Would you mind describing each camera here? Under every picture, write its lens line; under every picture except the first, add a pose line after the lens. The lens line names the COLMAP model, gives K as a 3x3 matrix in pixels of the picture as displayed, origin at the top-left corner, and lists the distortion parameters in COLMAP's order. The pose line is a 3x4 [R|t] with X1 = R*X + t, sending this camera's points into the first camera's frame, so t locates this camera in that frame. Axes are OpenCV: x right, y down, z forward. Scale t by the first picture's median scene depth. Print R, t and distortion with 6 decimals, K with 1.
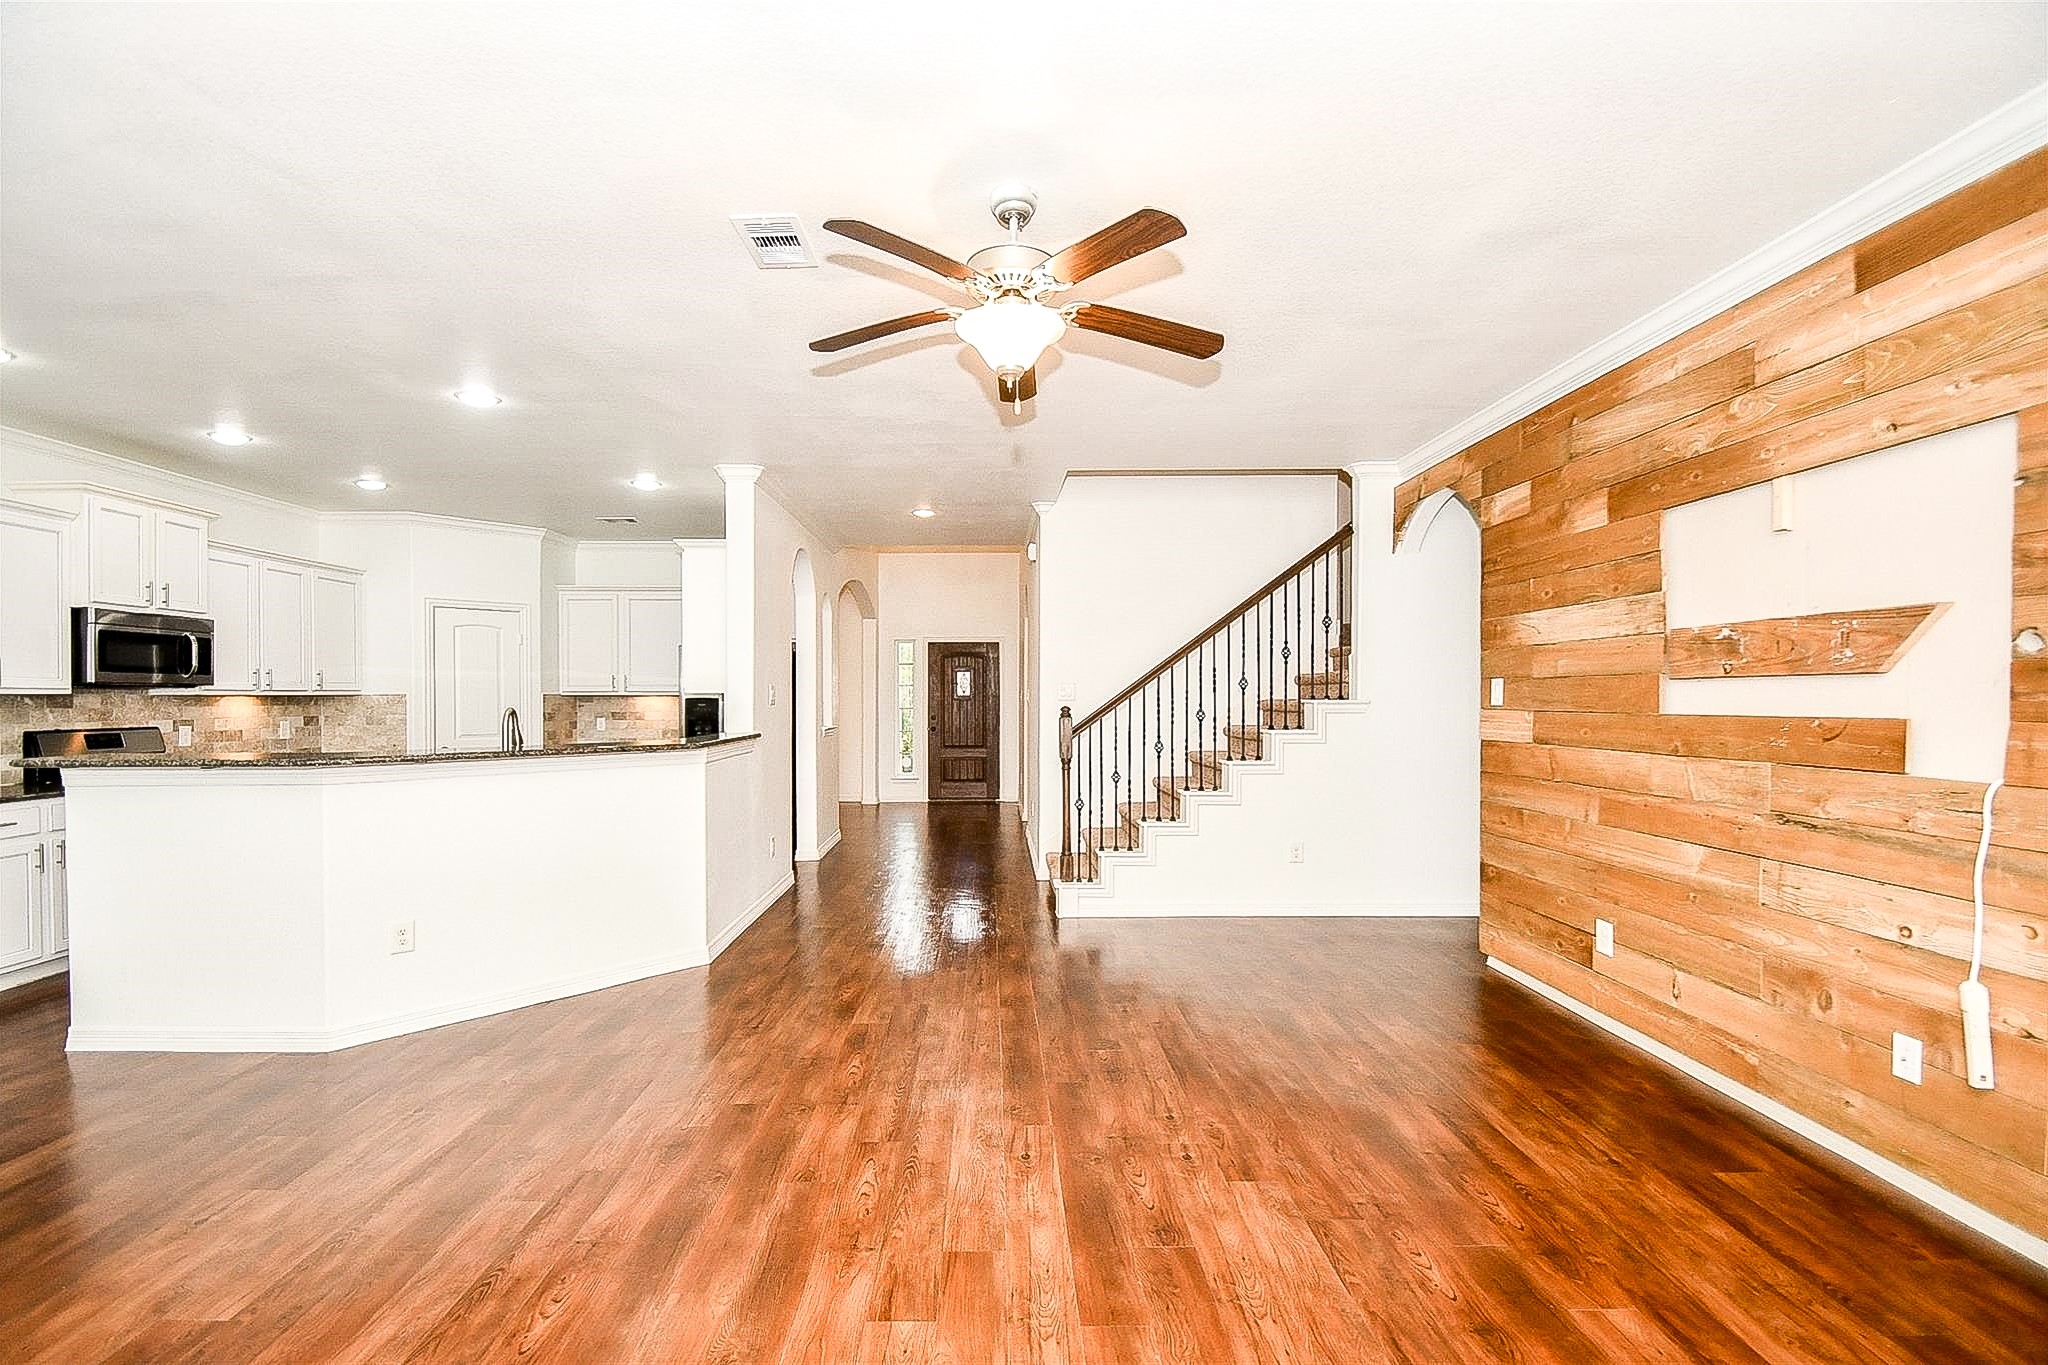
lens RADIAL K [[910.1, 0, 995.1], [0, 910.1, 705.2], [0, 0, 1]] dist [0.033106, -0.029920]
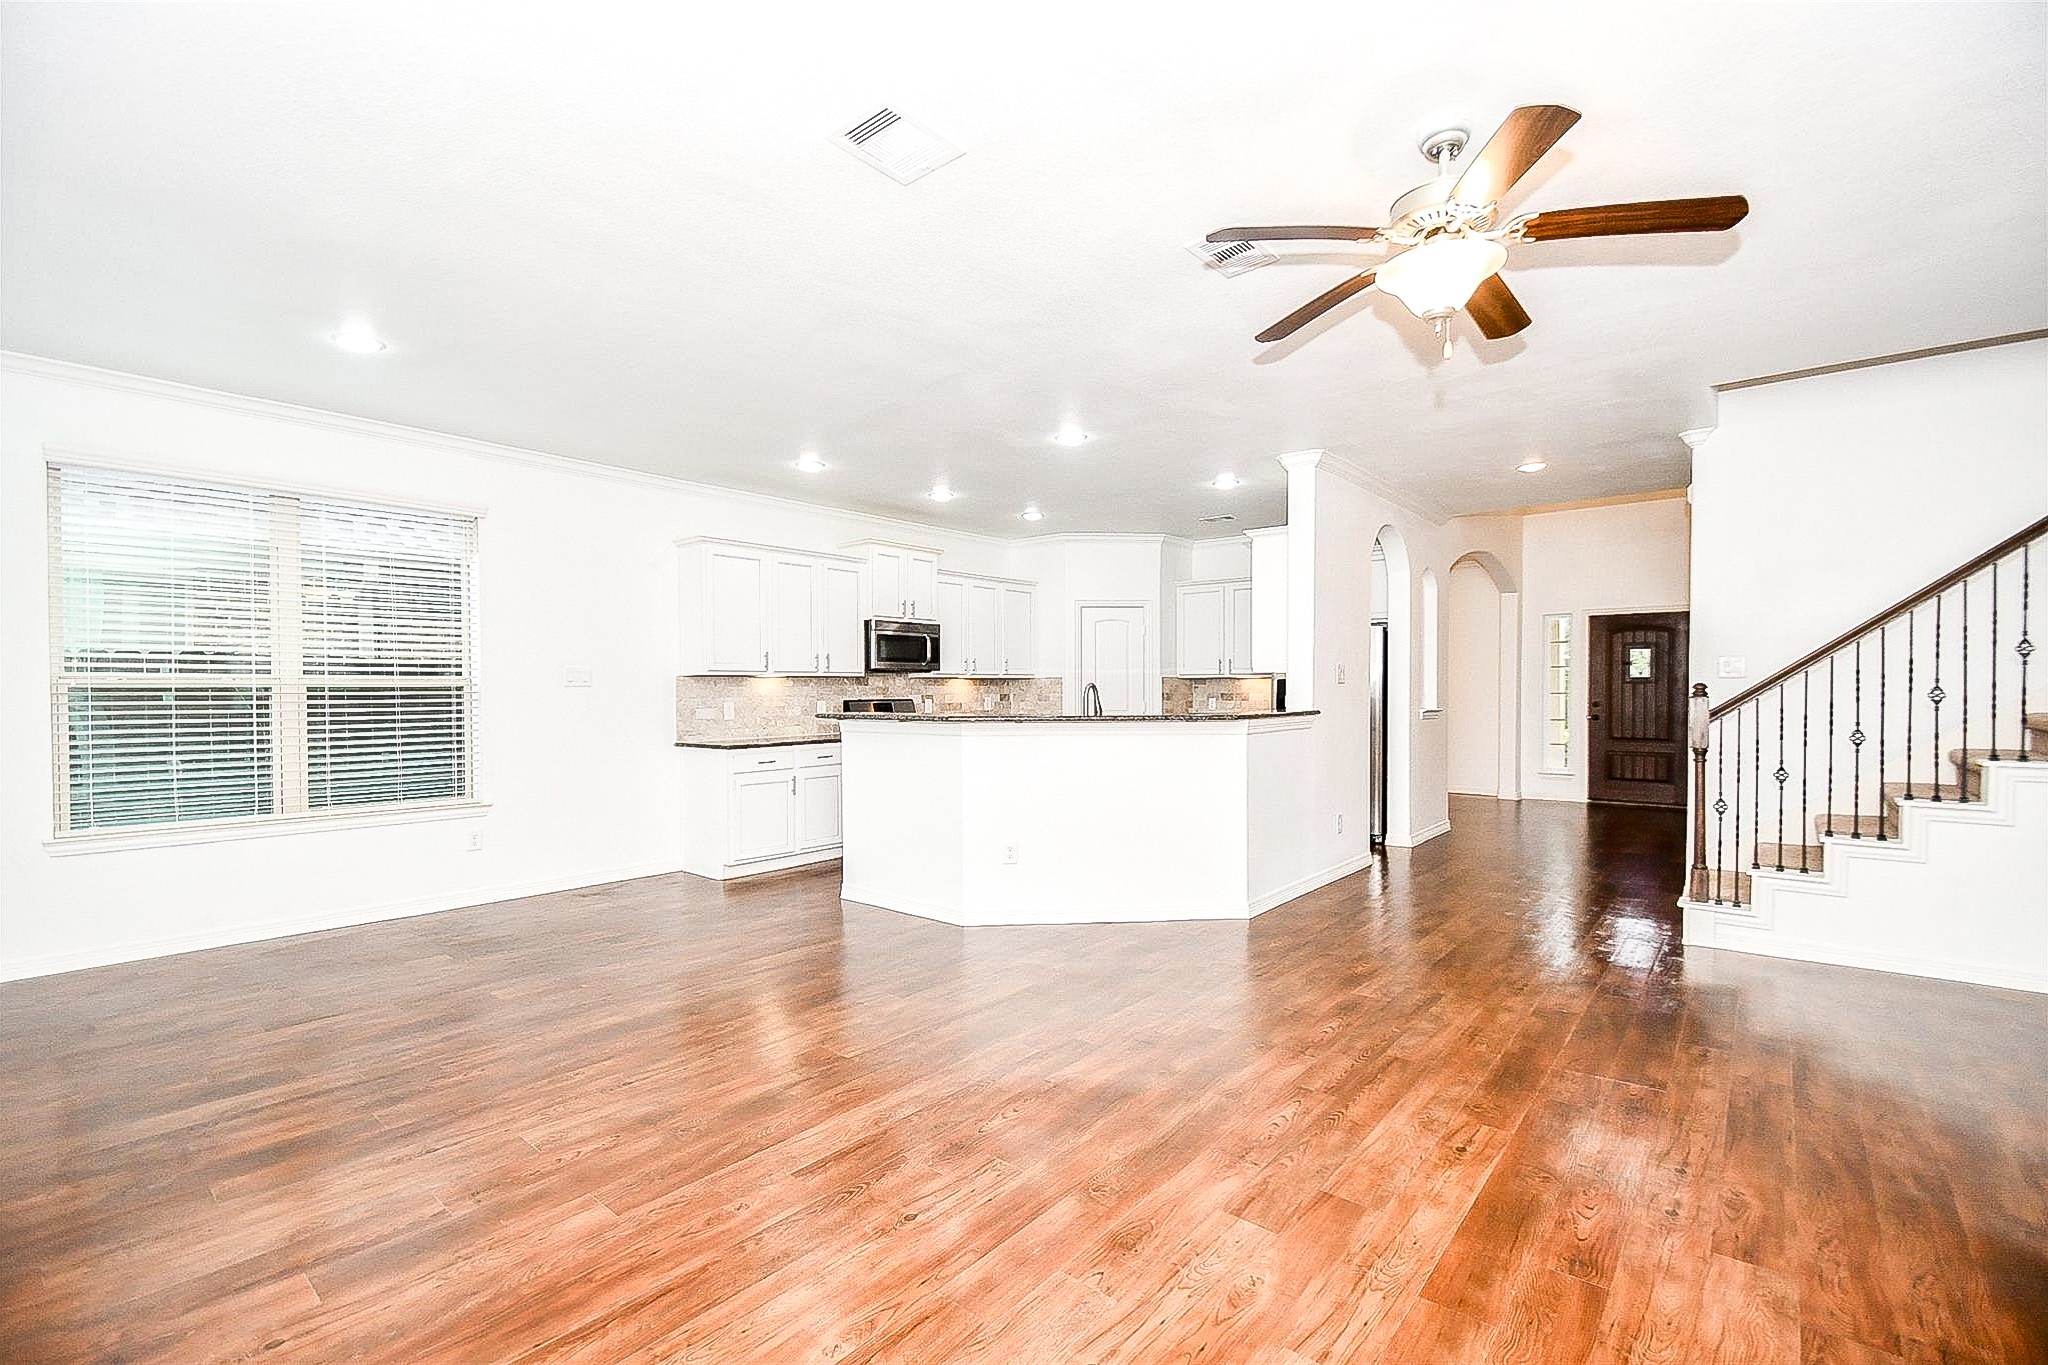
lens RADIAL K [[899.3, 0, 980.1], [0, 899.3, 699.4], [0, 0, 1]] dist [0.002606, -0.012187]
pose [[0.744505, 0.008361, -0.667565, 0.149996], [-0.005097, 0.999964, 0.006839, 0.016015], [0.667598, -0.001689, 0.744520, -0.005797]]
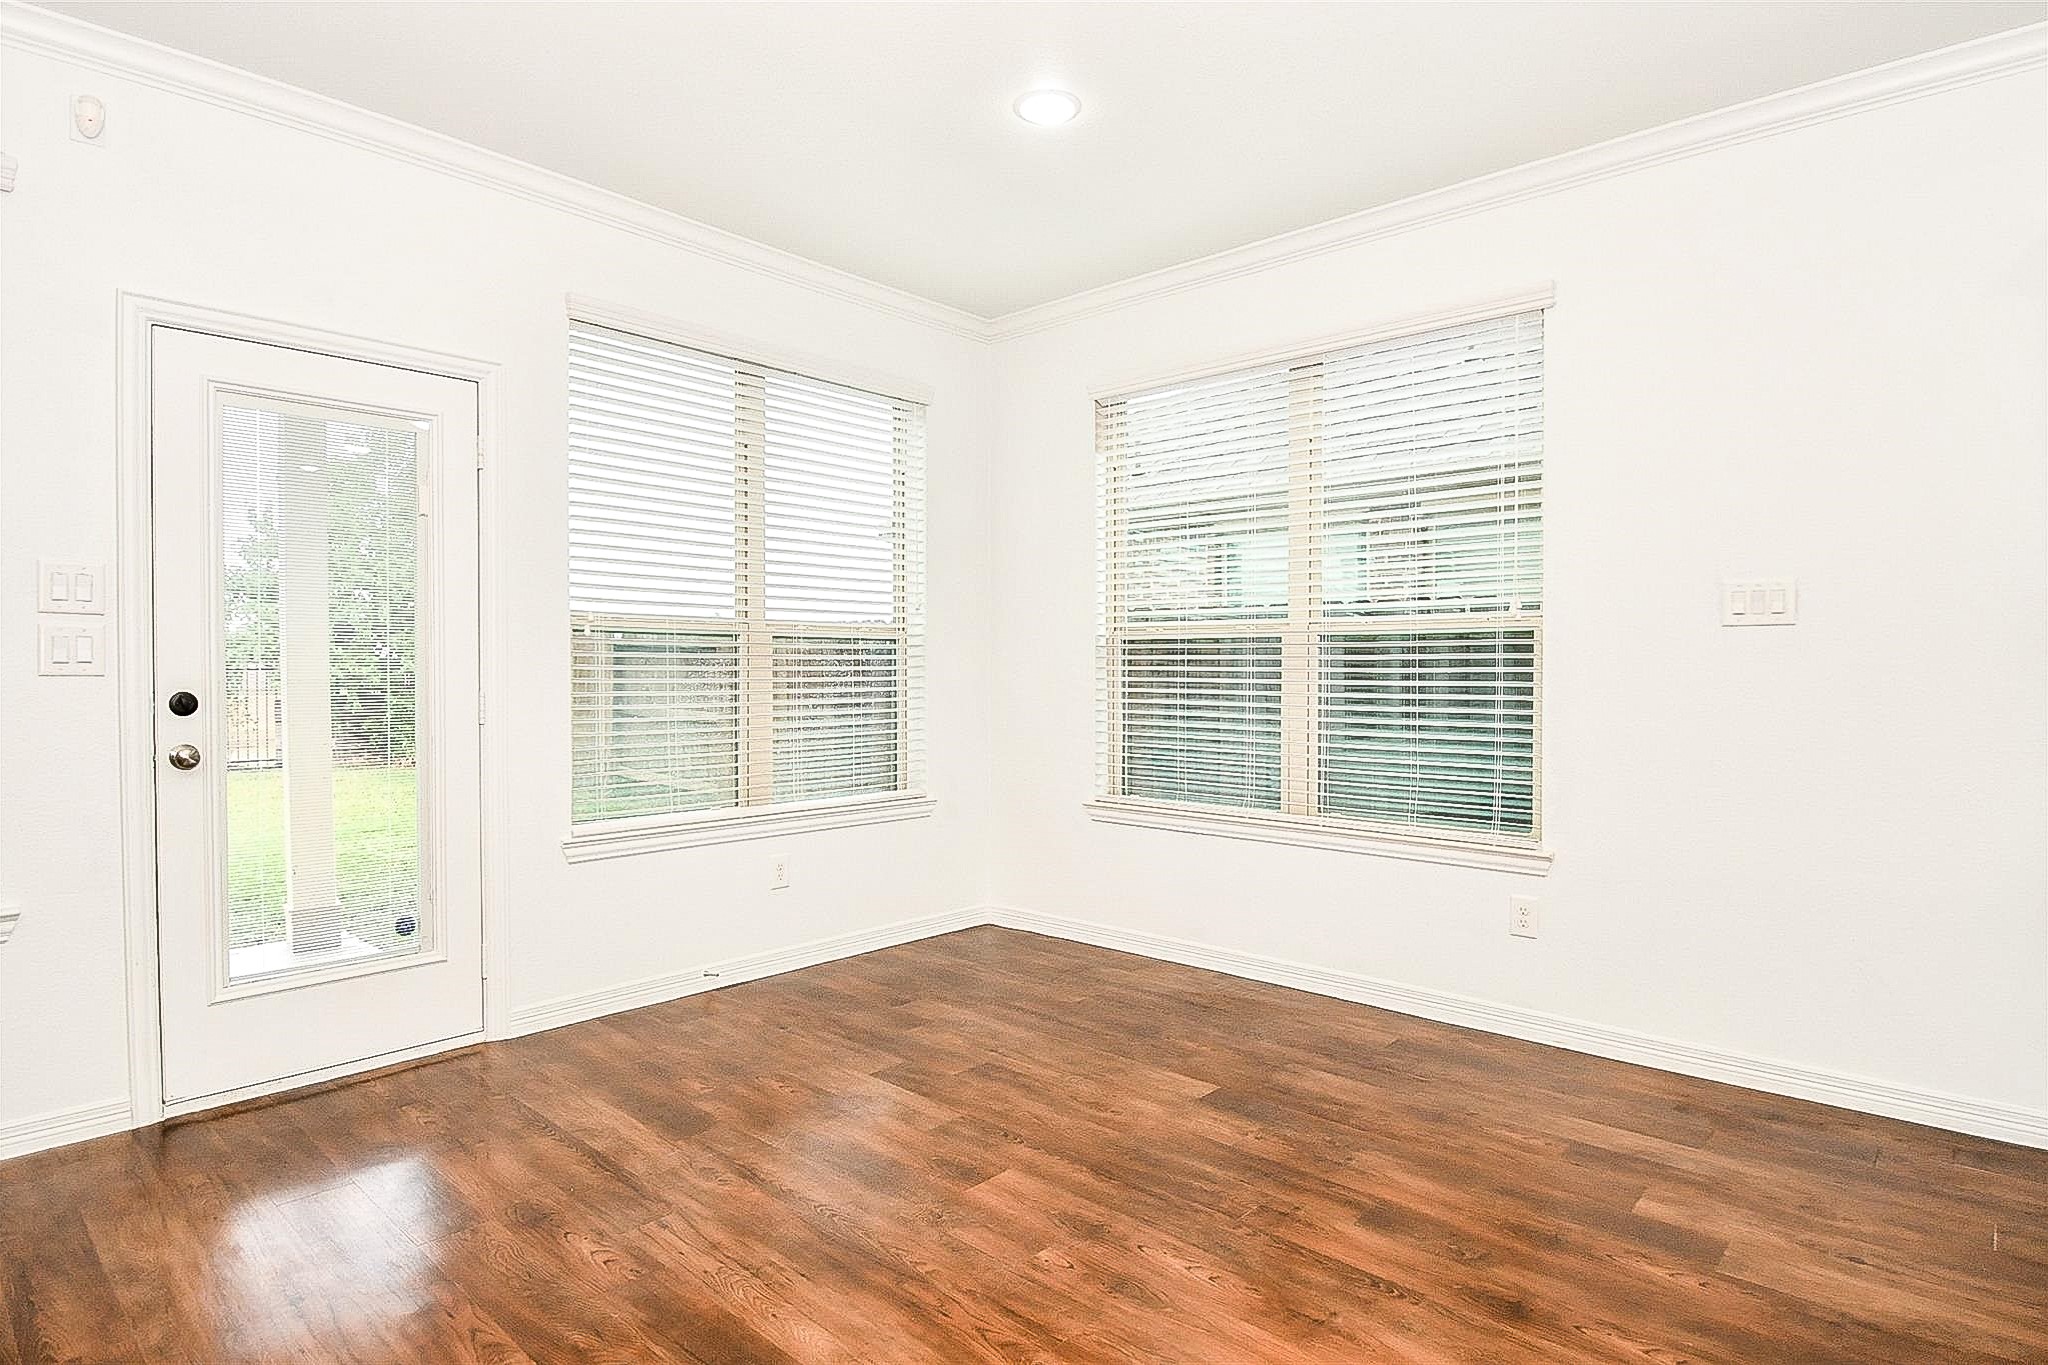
lens RADIAL K [[1049.1, 0, 1010.8], [0, 1049.1, 672.5], [0, 0, 1]] dist [0.031834, 0.000029]
pose [[-0.687377, 0.000203, -0.726301, -0.314179], [-0.003184, 0.999990, 0.003292, 0.038304], [0.726294, 0.004575, -0.687369, 0.627468]]
